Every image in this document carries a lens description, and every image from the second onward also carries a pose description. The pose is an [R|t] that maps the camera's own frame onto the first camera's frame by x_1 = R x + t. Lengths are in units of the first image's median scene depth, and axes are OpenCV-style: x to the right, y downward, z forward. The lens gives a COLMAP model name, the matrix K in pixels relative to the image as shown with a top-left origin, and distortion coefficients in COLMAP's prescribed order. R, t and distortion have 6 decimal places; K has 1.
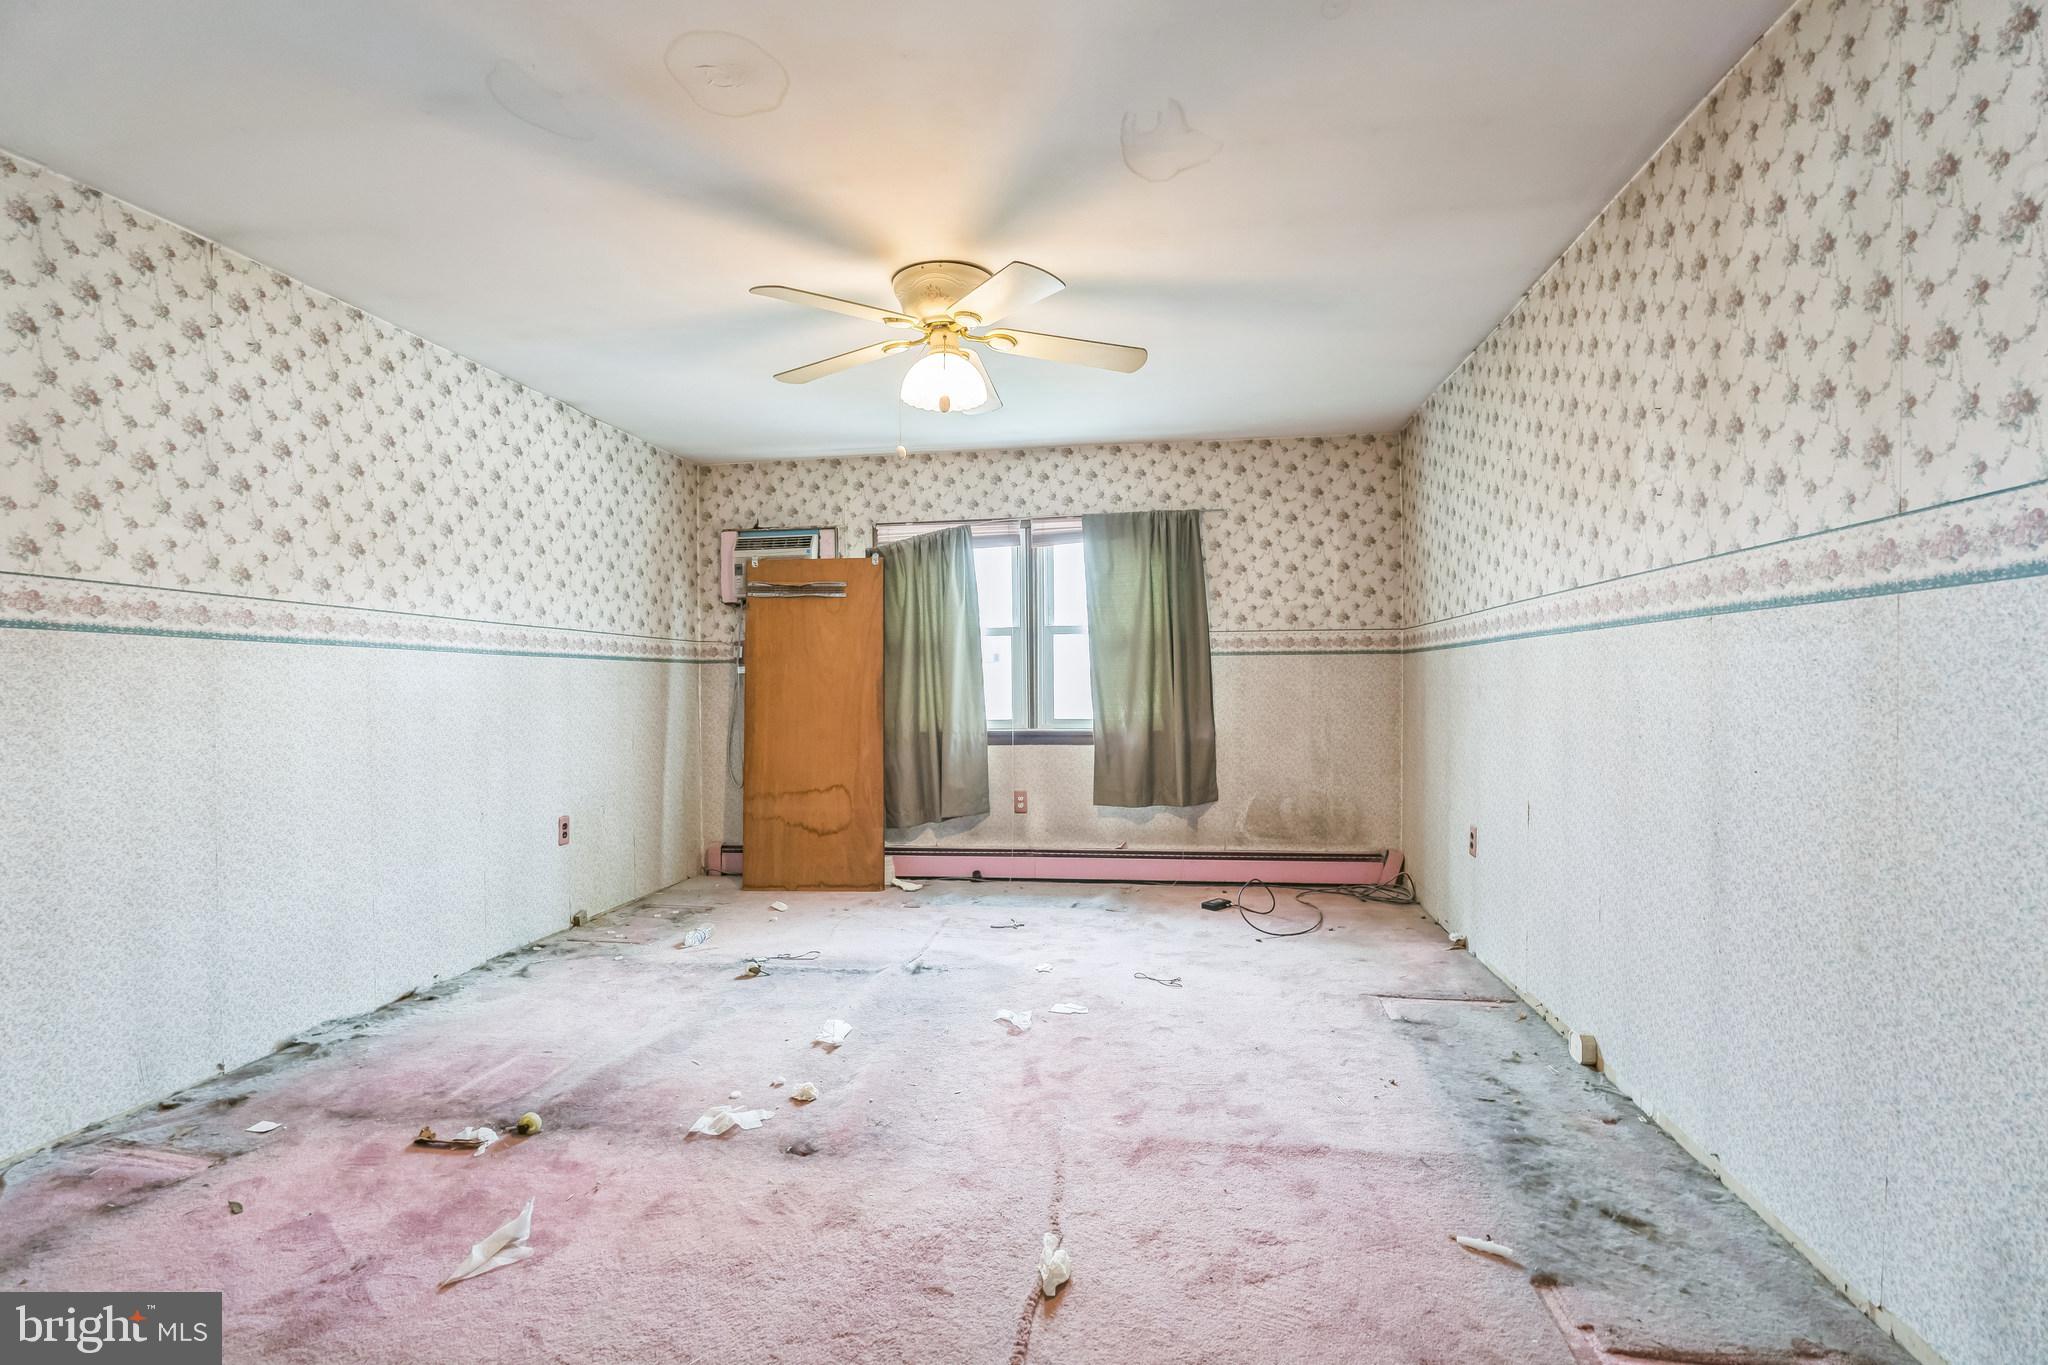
lens RADIAL K [[923.0, 0, 1024.4], [0, 923.0, 679.9], [0, 0, 1]] dist [-0.026620, -0.000280]
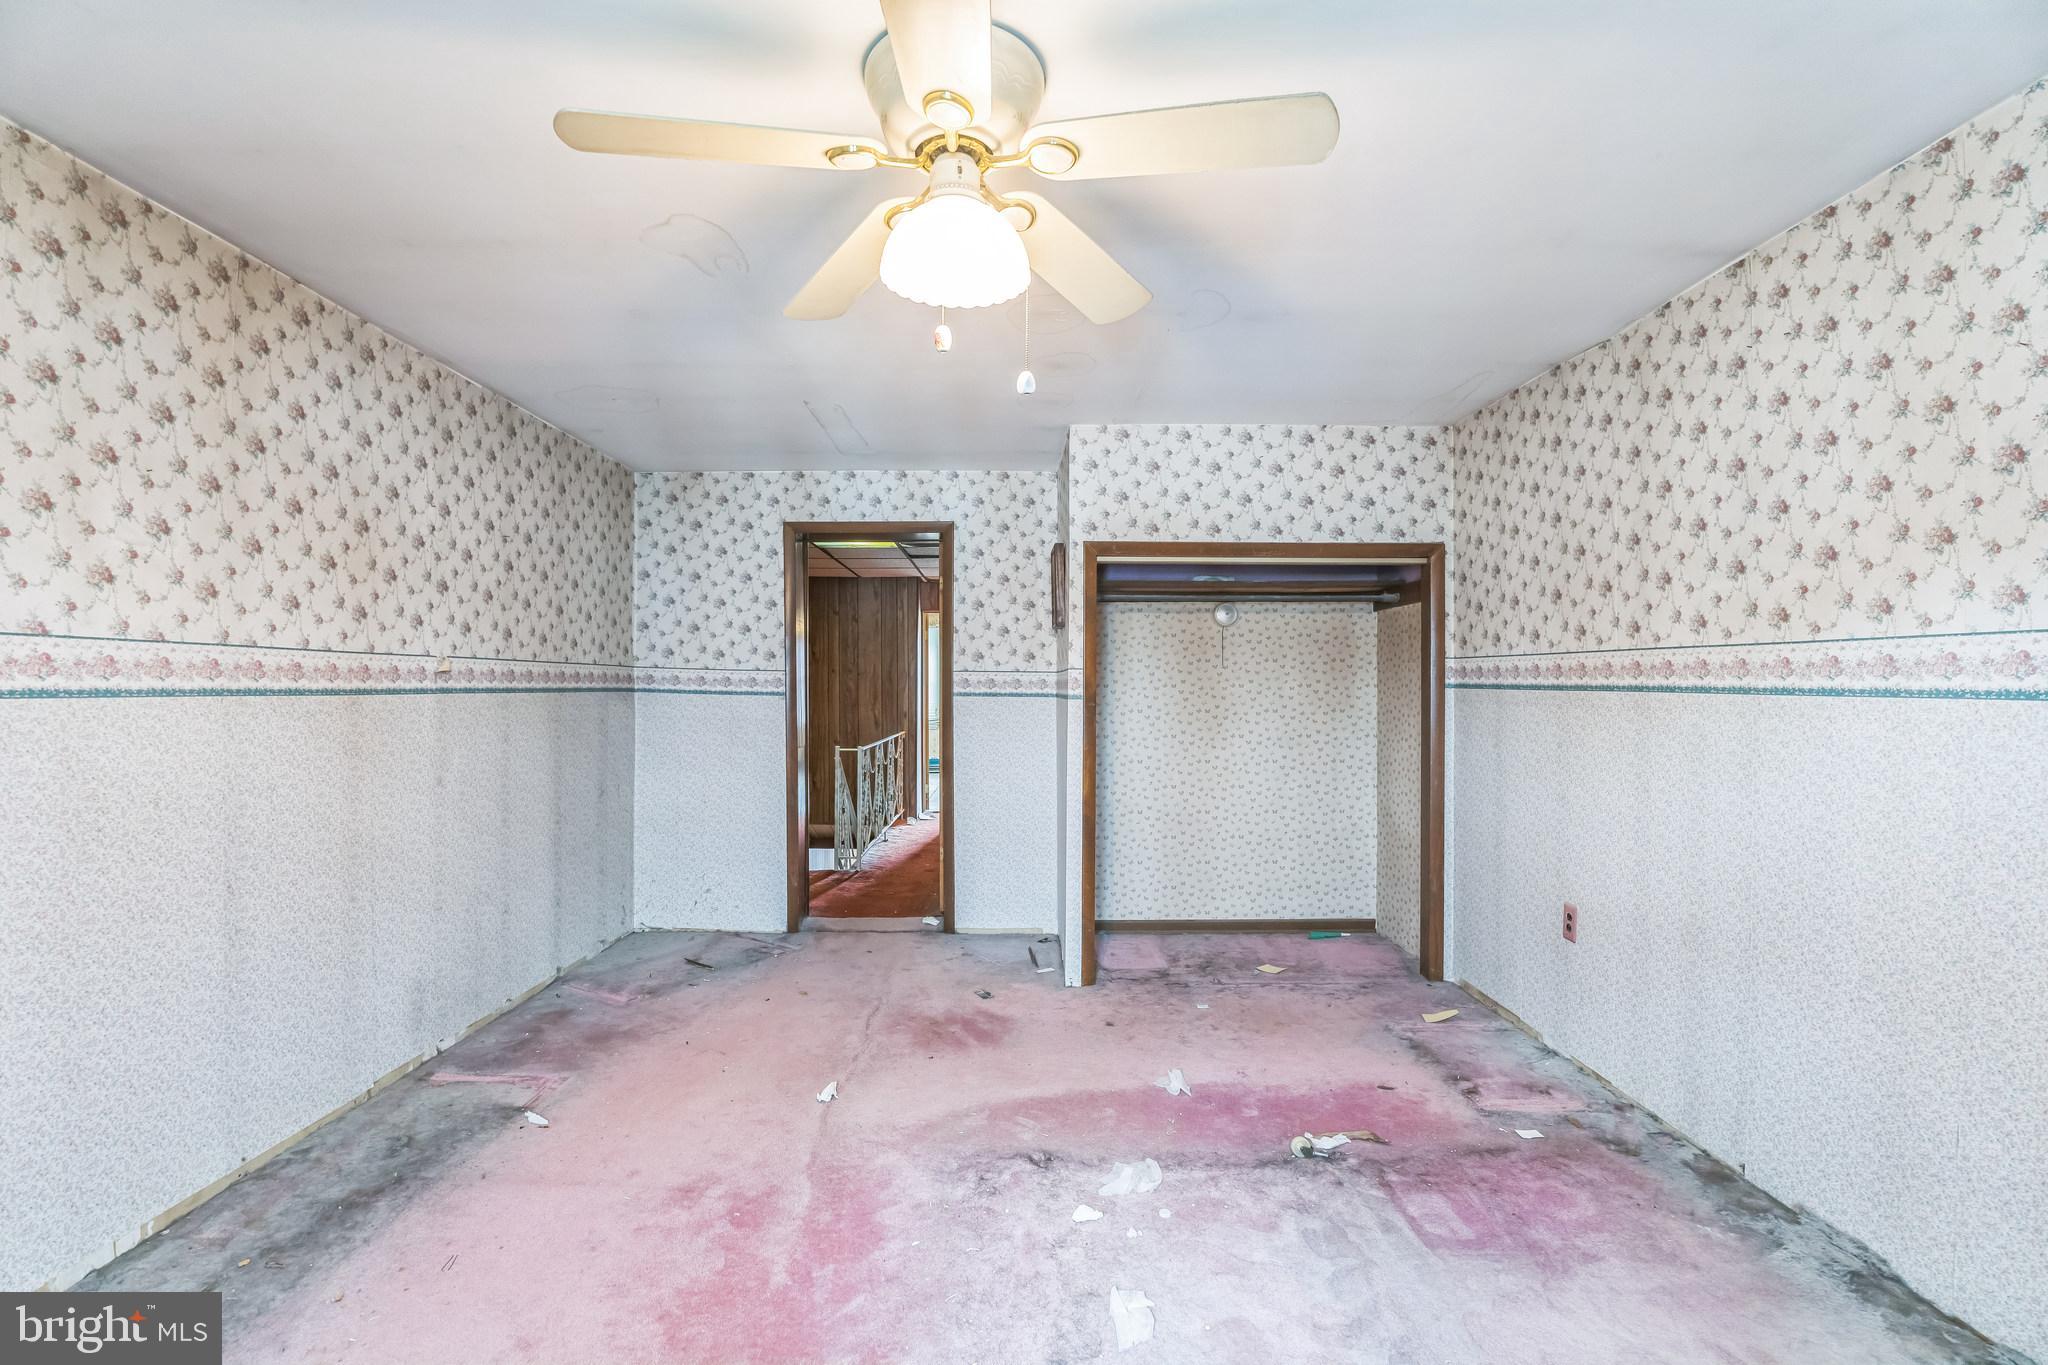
lens RADIAL K [[923.0, 0, 1026.8], [0, 923.0, 681.3], [0, 0, 1]] dist [-0.026620, -0.000280]
pose [[-0.987390, 0.006669, -0.158167, -0.052719], [0.008033, 0.999936, -0.007987, -0.068877], [0.158103, -0.009157, -0.987380, 2.150395]]
